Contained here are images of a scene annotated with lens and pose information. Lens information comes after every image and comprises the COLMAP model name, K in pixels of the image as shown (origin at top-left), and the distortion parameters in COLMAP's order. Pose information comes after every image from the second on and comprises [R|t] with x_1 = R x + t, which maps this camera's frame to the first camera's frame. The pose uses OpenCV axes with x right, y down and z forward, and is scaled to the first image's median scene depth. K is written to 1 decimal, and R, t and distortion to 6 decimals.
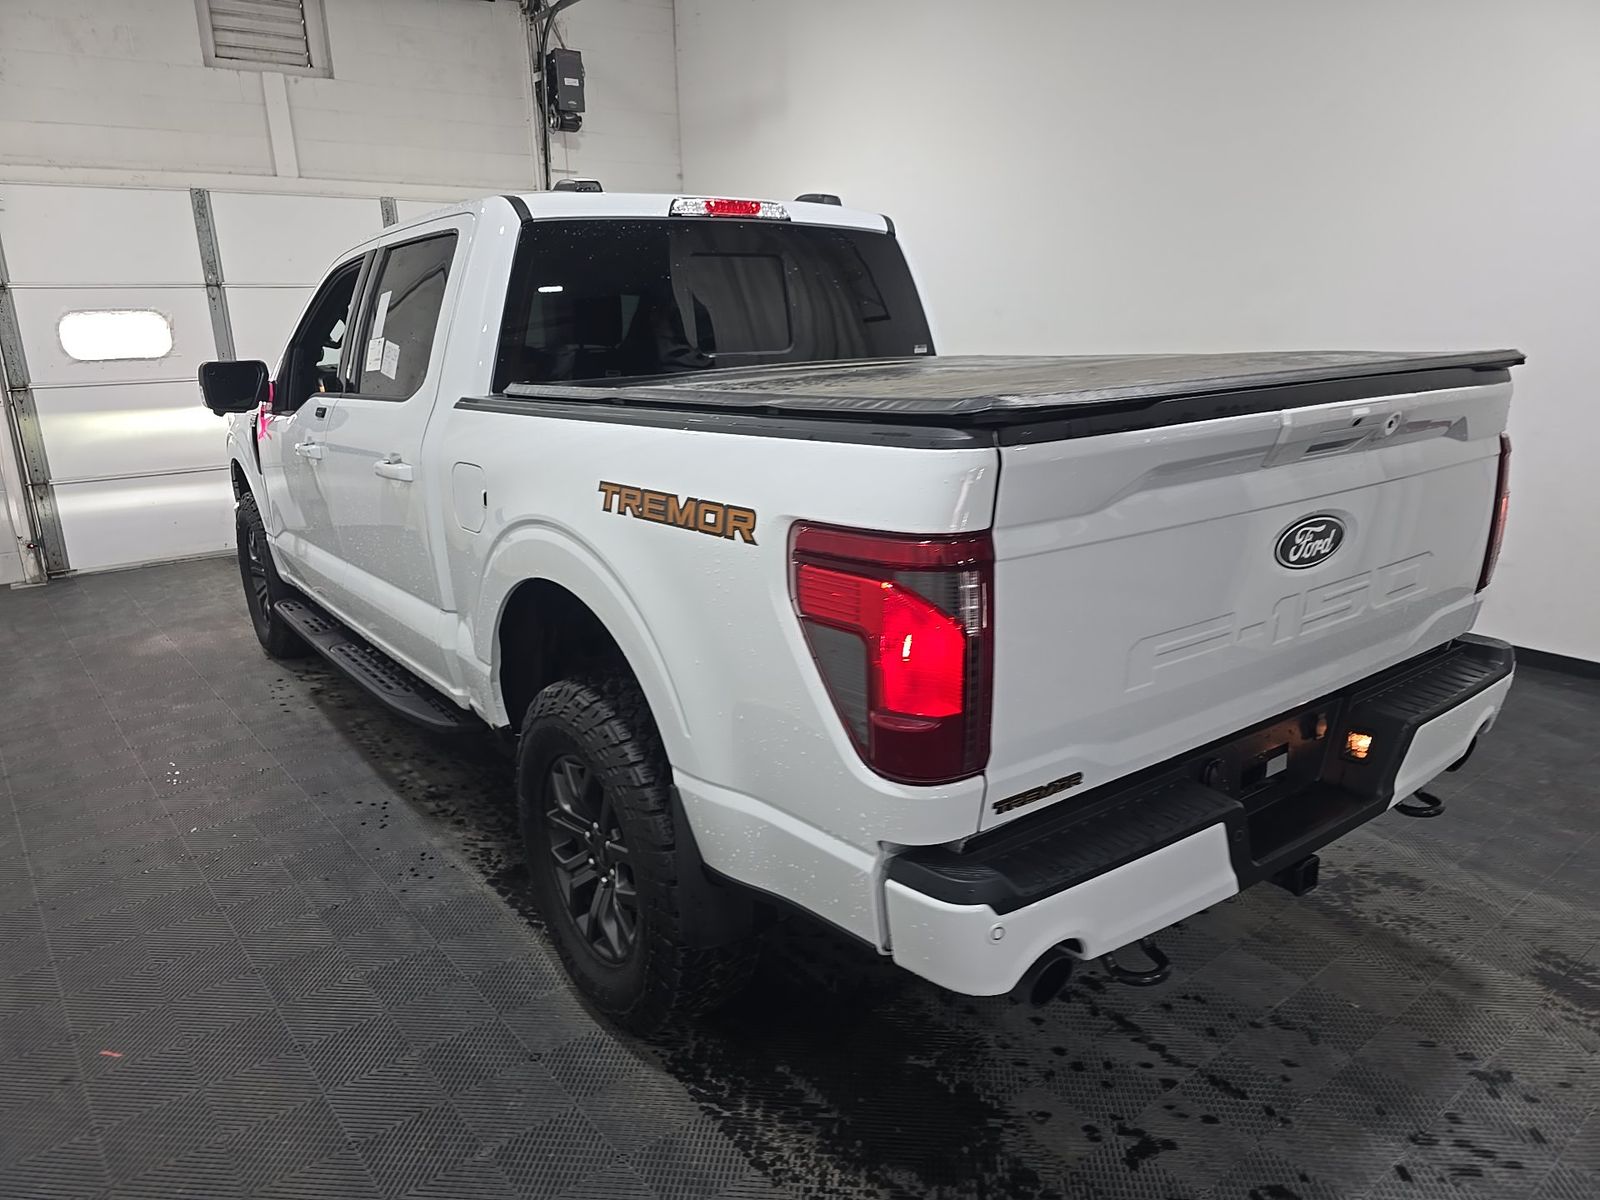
lens RADIAL K [[1053.4, 0, 819.1], [0, 1053.4, 612.3], [0, 0, 1]] dist [0.040955, -0.034691]
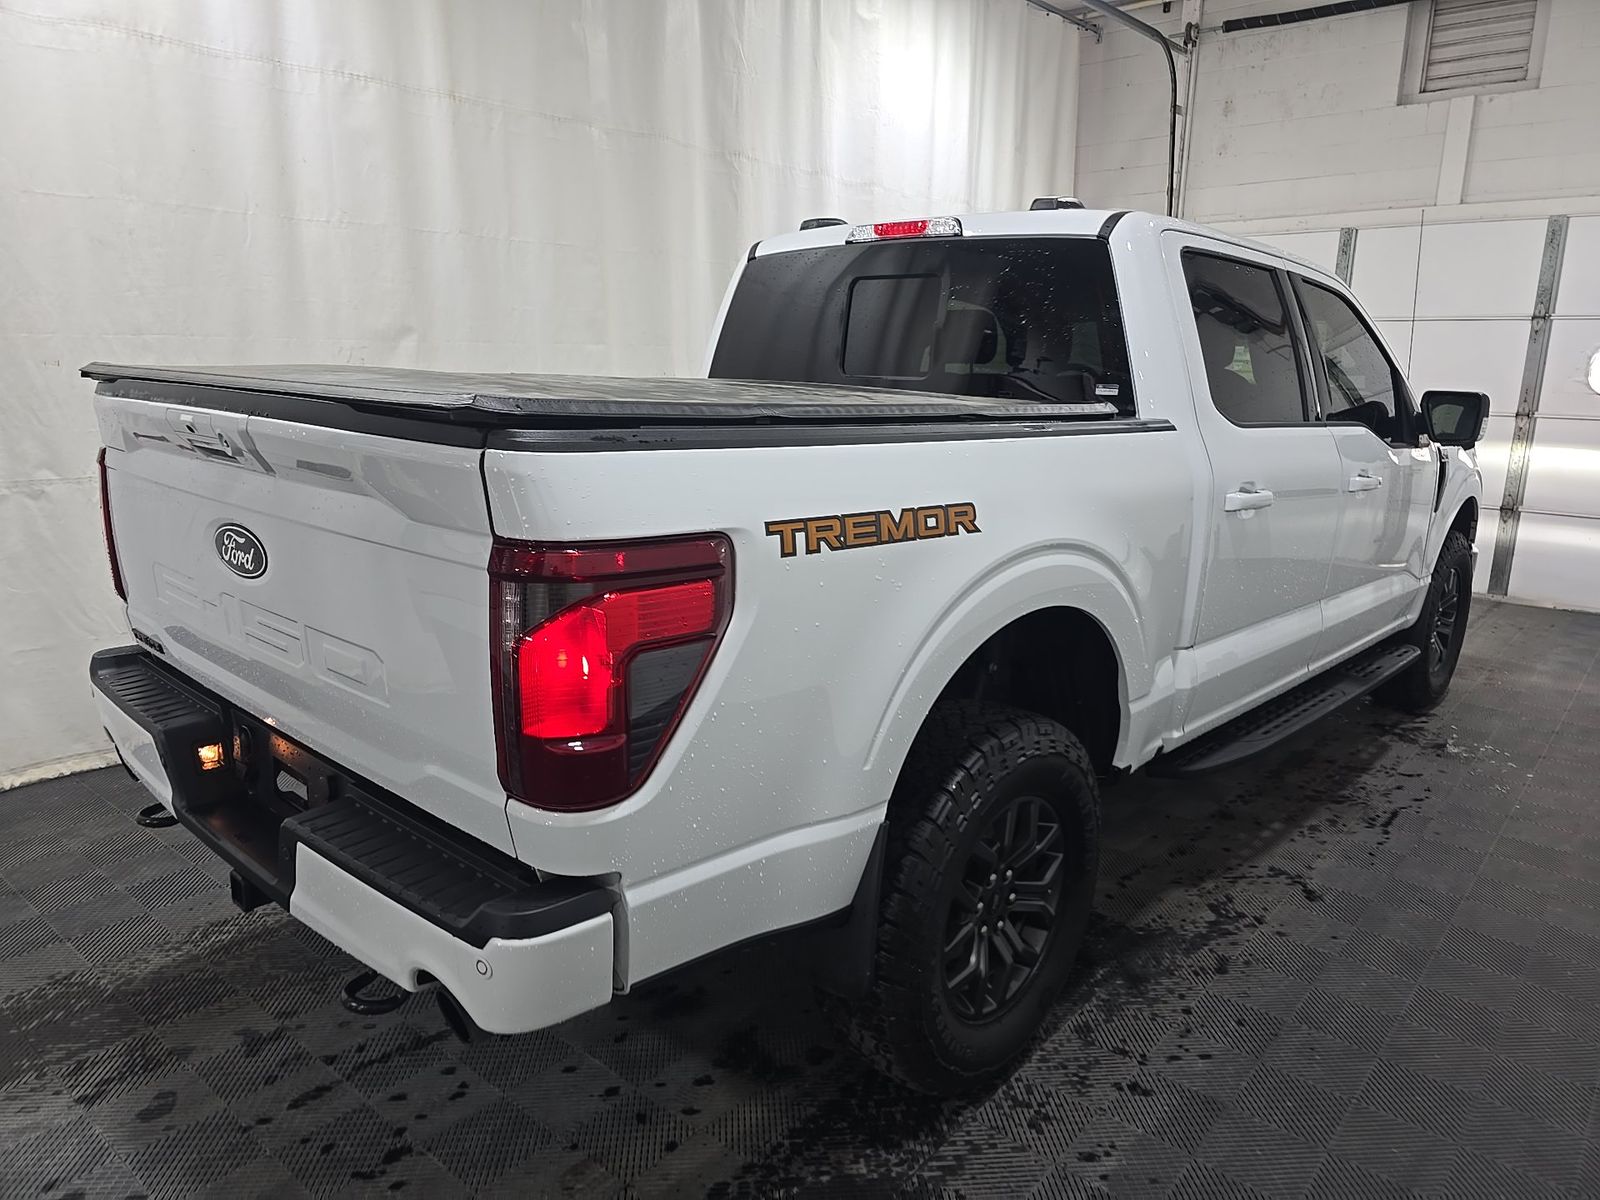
lens RADIAL K [[1053.4, 0, 819.1], [0, 1053.4, 612.3], [0, 0, 1]] dist [0.040955, -0.034691]
pose [[0.209818, 0.256167, -0.943586, 0.885736], [-0.288997, 0.938197, 0.190442, -0.207471], [0.934054, 0.232735, 0.270882, 0.722835]]
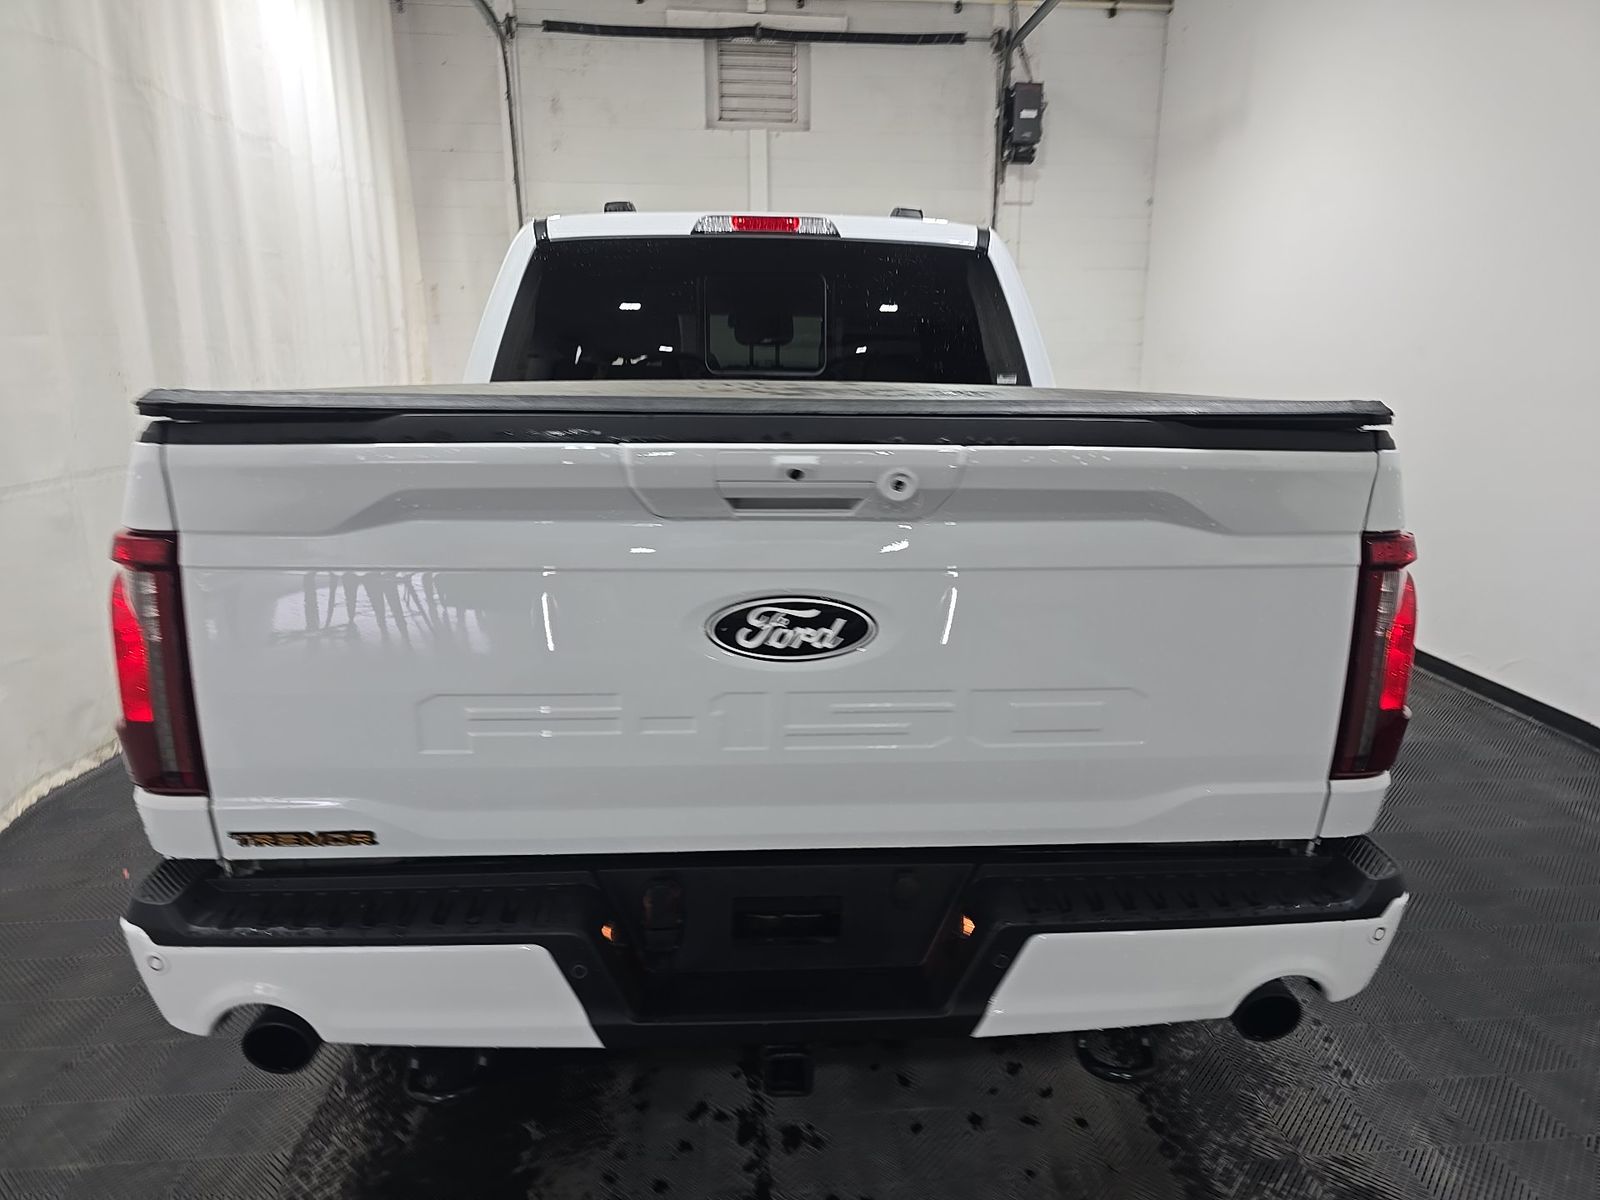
lens RADIAL K [[1053.4, 0, 819.1], [0, 1053.4, 612.3], [0, 0, 1]] dist [0.040955, -0.034691]
pose [[0.842177, 0.156881, -0.515874, 0.499188], [-0.173325, 0.984726, 0.016504, -0.053983], [0.510584, 0.075514, 0.856506, 0.213567]]
